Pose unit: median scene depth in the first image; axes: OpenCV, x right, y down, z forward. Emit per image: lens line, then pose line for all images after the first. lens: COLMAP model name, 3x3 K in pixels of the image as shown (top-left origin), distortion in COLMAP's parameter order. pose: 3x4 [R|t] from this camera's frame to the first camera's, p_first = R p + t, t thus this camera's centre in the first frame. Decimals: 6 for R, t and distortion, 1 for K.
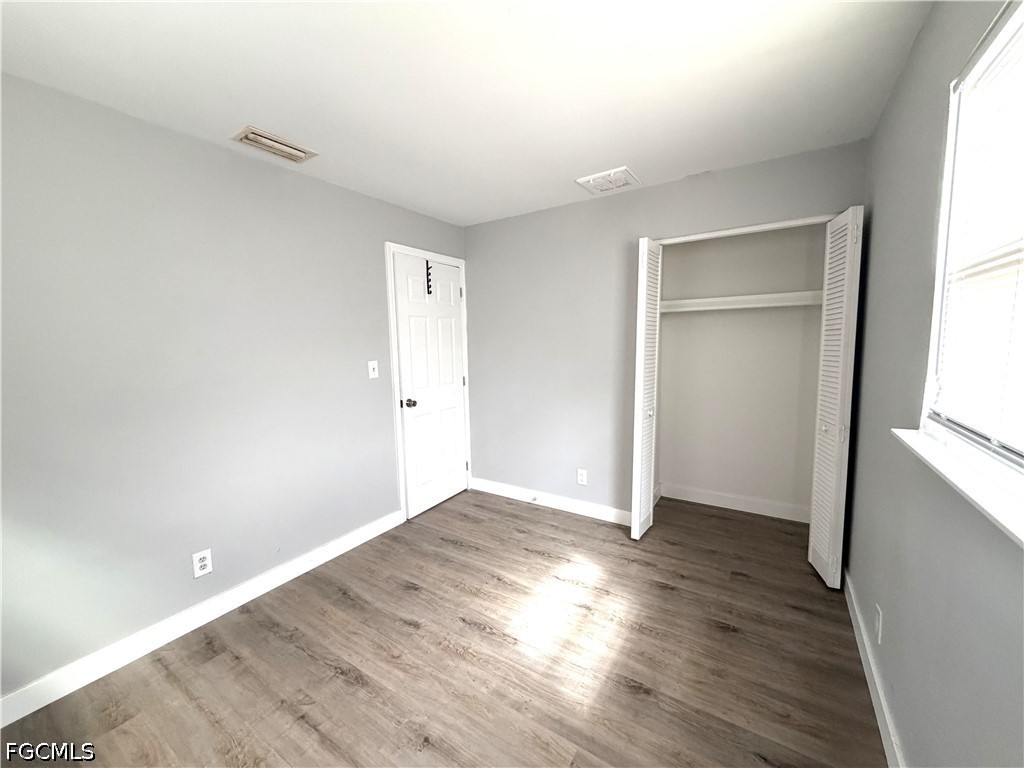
lens RADIAL K [[408.6, 0, 509.0], [0, 408.6, 384.1], [0, 0, 1]] dist [0.001989, 0.000130]
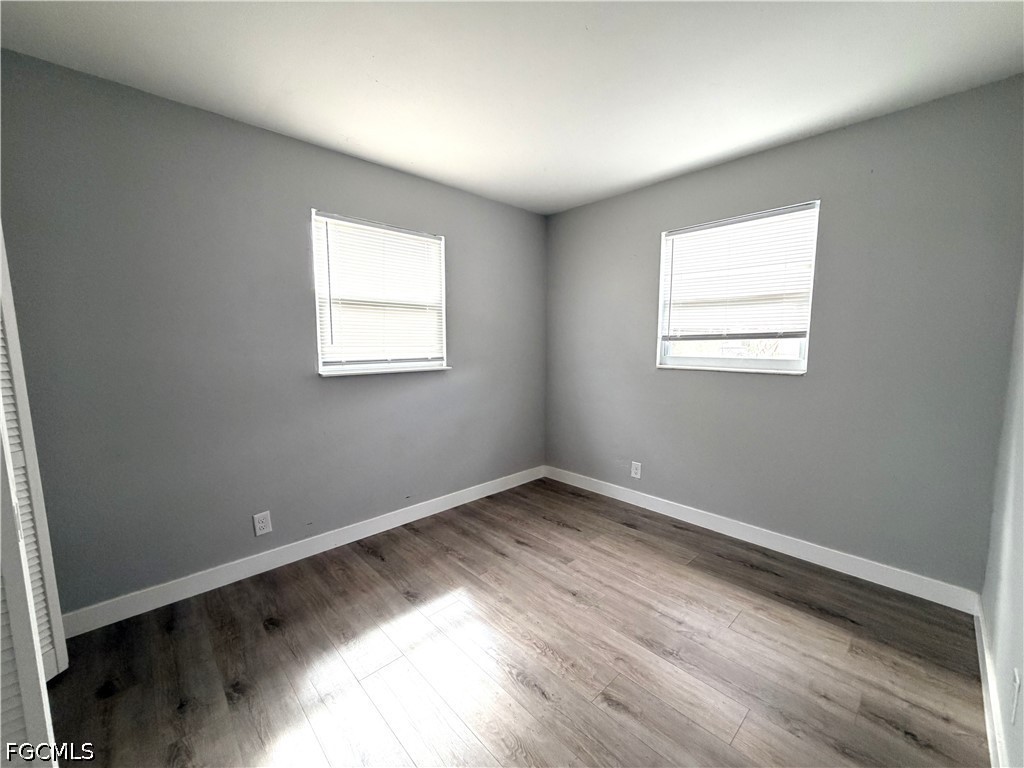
lens RADIAL K [[403.4, 0, 512.0], [0, 403.4, 384.0], [0, 0, 1]] dist [-0.003144, -0.000245]
pose [[-0.973100, 0.003905, 0.230351, -0.208765], [0.050308, 0.979329, 0.195918, -0.097884], [-0.224824, 0.202237, -0.953181, 1.479140]]
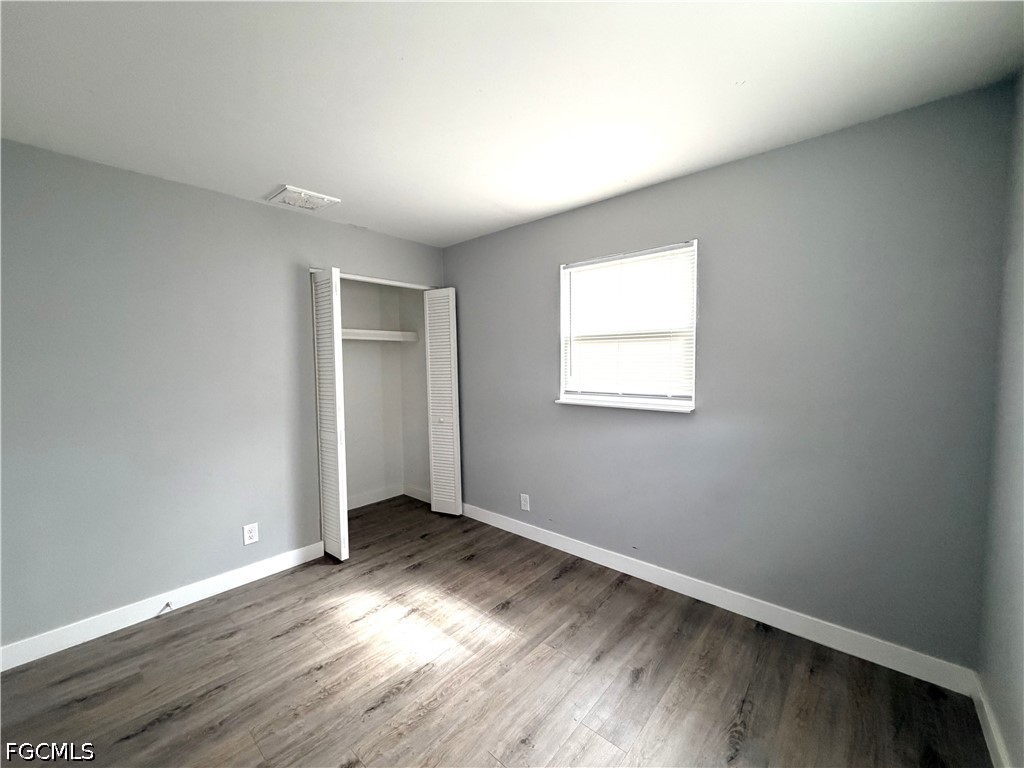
lens RADIAL K [[408.6, 0, 509.0], [0, 408.6, 384.1], [0, 0, 1]] dist [0.001989, 0.000130]
pose [[0.139423, -0.038849, 0.989471, -0.786214], [0.112374, 0.993396, 0.023169, -0.039175], [-0.983836, 0.107960, 0.142868, 0.518133]]
